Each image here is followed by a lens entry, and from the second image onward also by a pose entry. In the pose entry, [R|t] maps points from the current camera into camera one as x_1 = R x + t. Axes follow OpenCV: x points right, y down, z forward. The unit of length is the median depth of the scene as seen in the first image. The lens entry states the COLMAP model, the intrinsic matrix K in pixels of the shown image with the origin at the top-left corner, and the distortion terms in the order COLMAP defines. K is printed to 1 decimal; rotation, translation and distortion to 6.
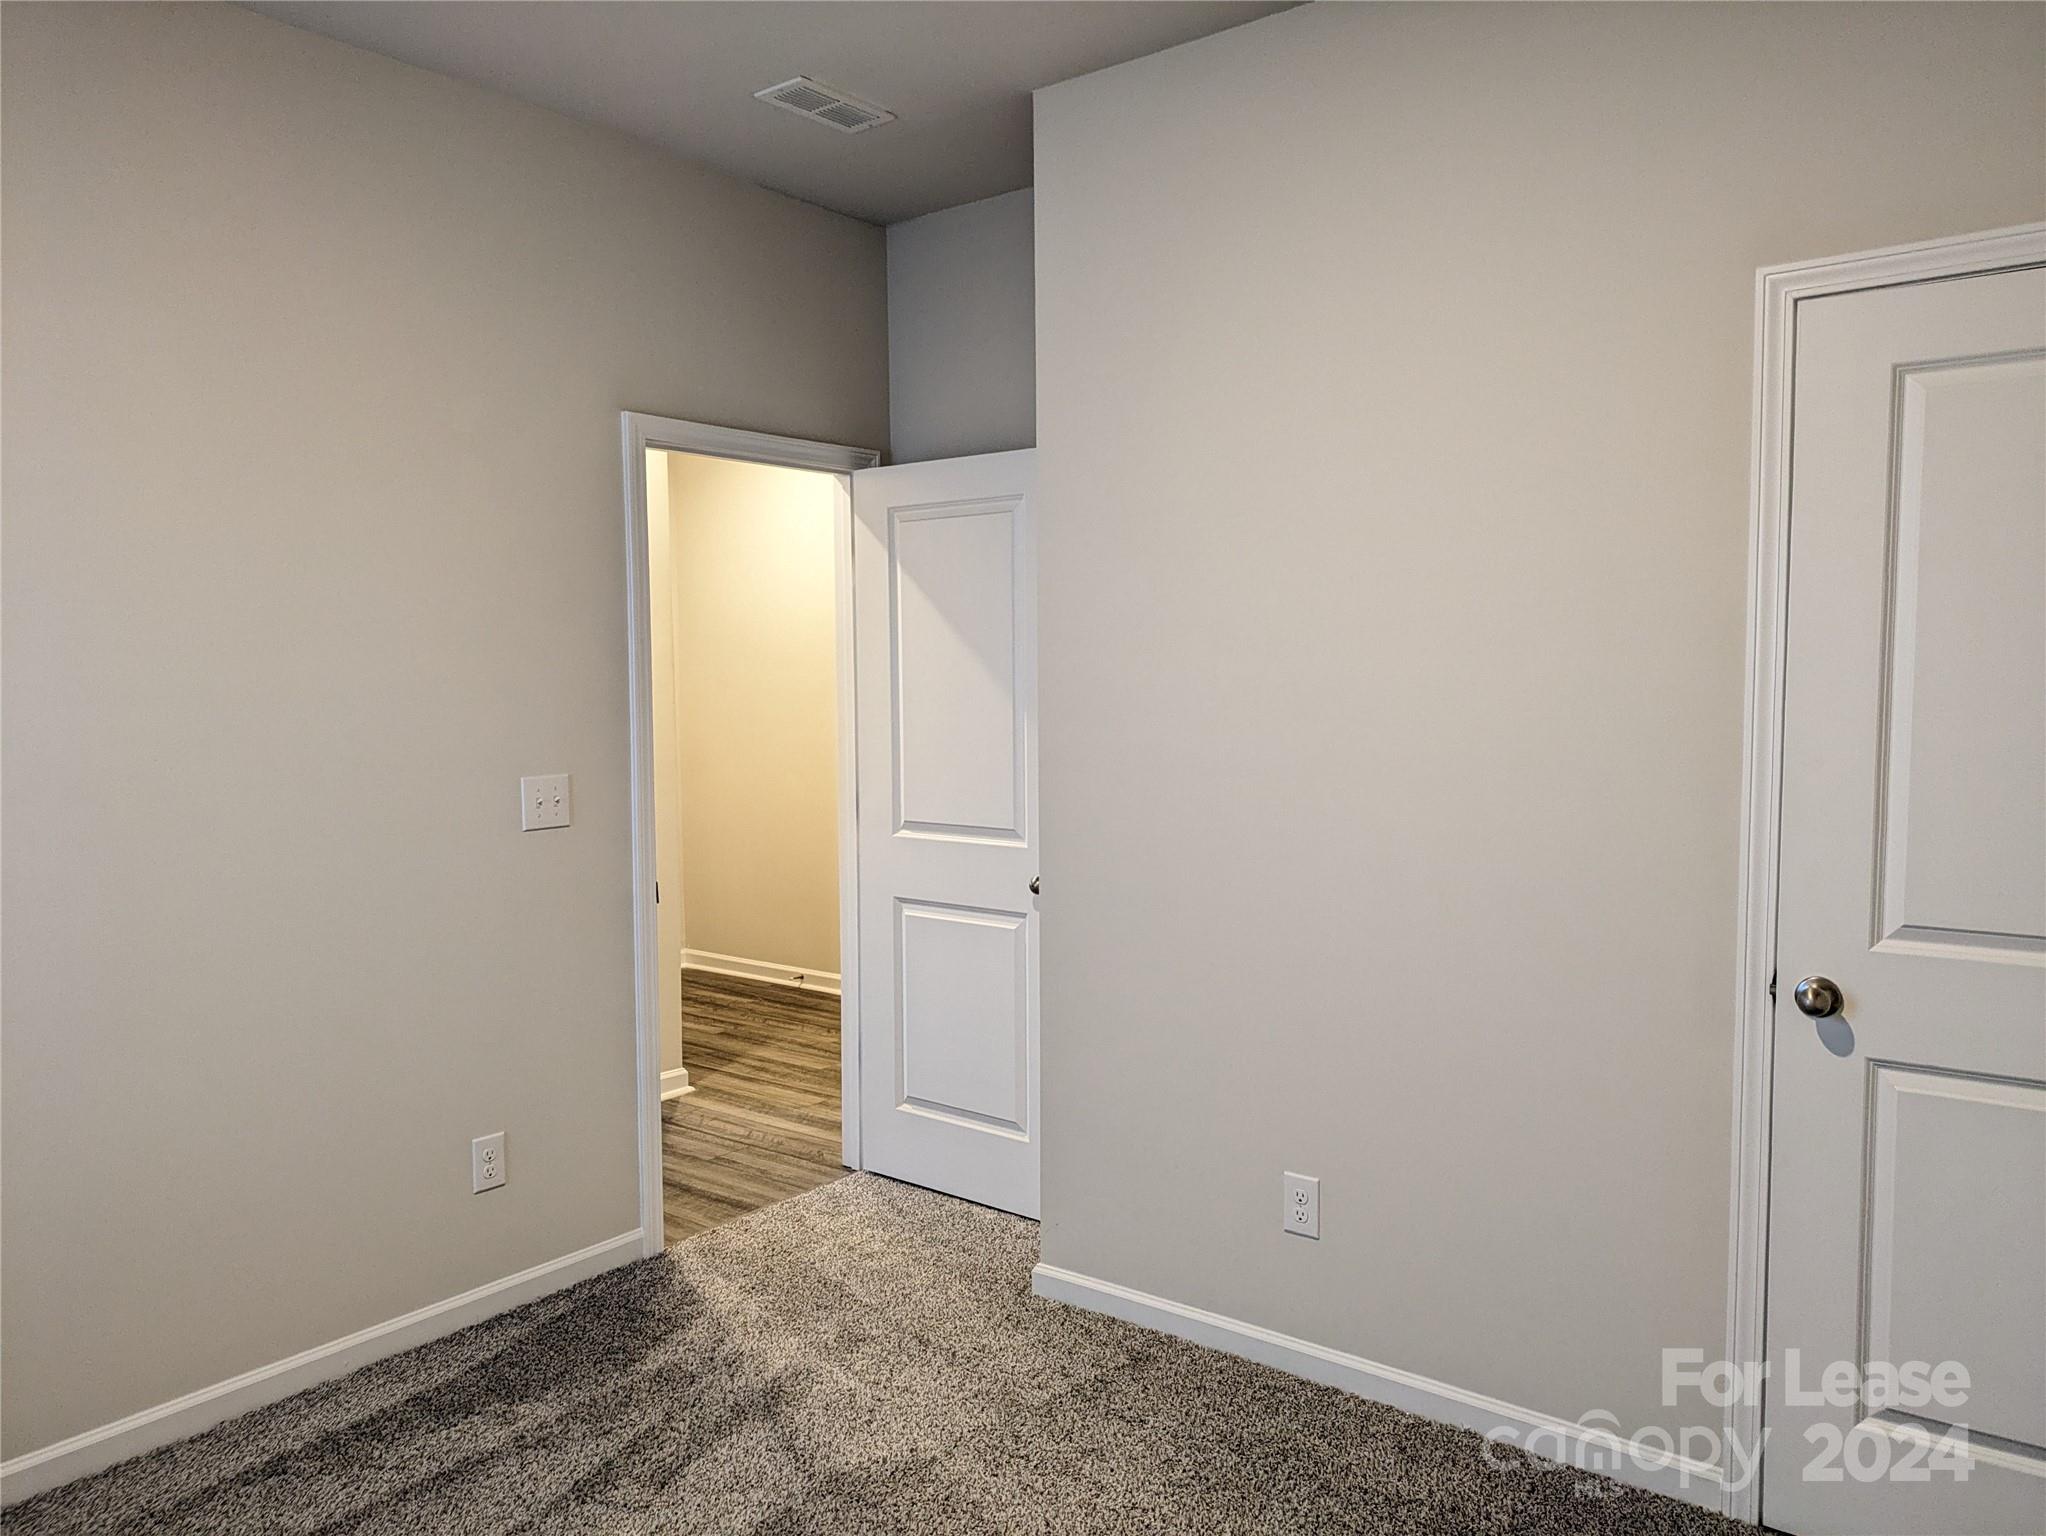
lens RADIAL K [[1504.2, 0, 1023.0], [0, 1504.2, 768.0], [0, 0, 1]] dist [0.082231, -0.078854]
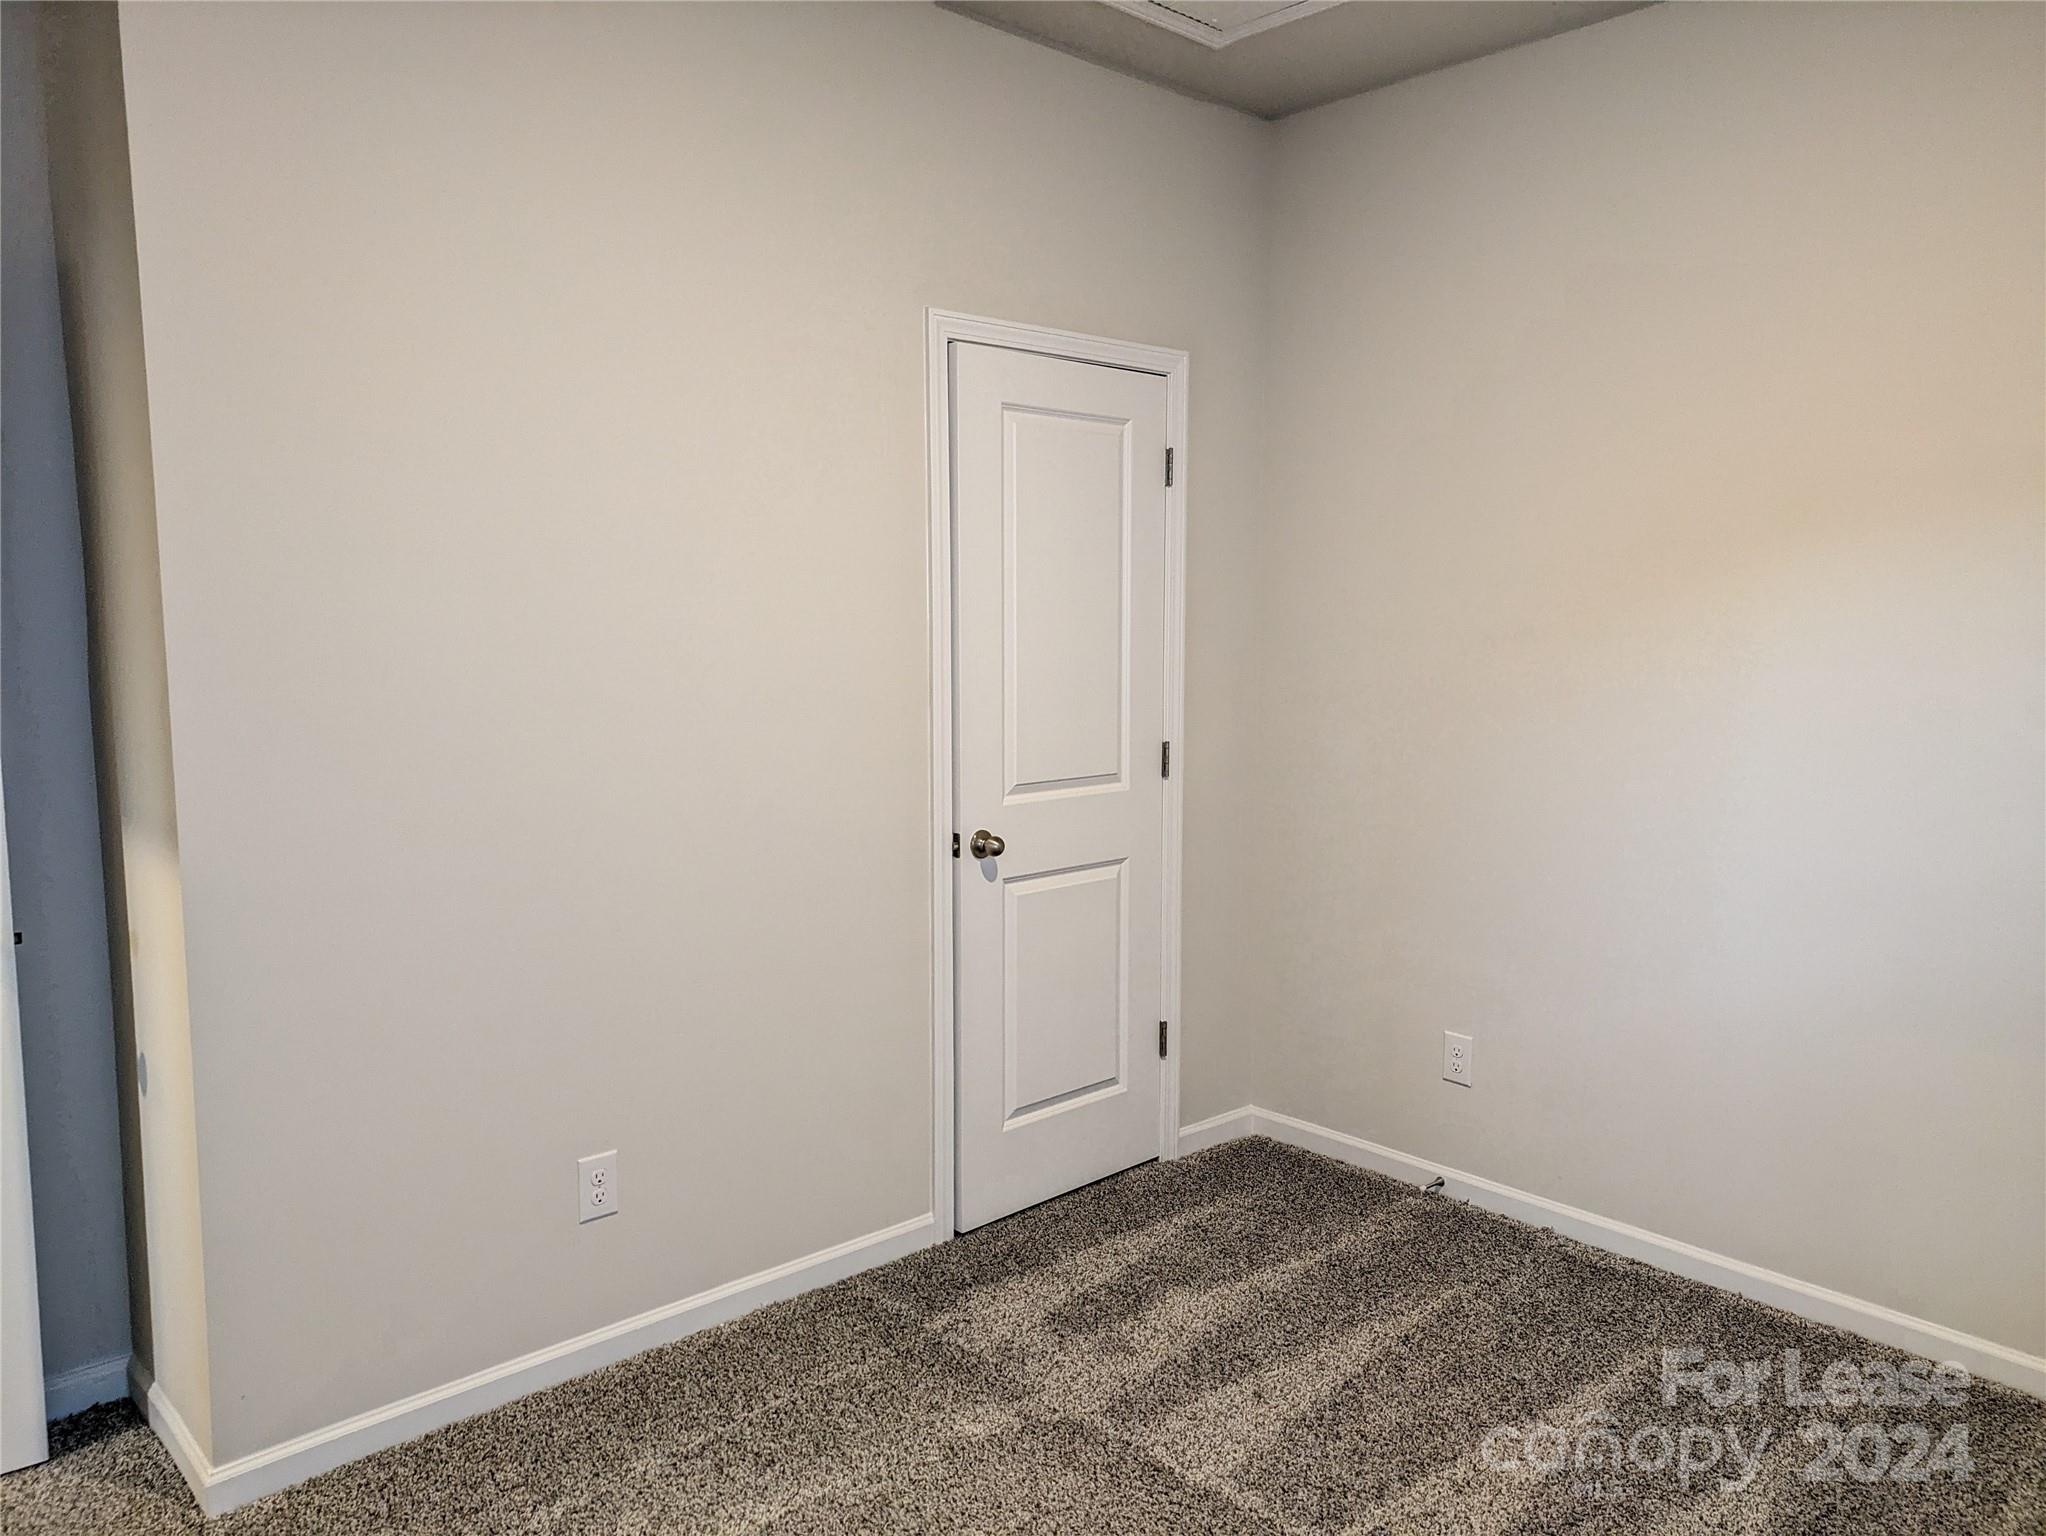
lens RADIAL K [[1504.2, 0, 1023.0], [0, 1504.2, 768.0], [0, 0, 1]] dist [0.082231, -0.078854]
pose [[0.168790, -0.108200, 0.979695, -0.843244], [0.062022, 0.993153, 0.099001, -0.057089], [-0.983699, 0.044053, 0.174345, 0.721470]]
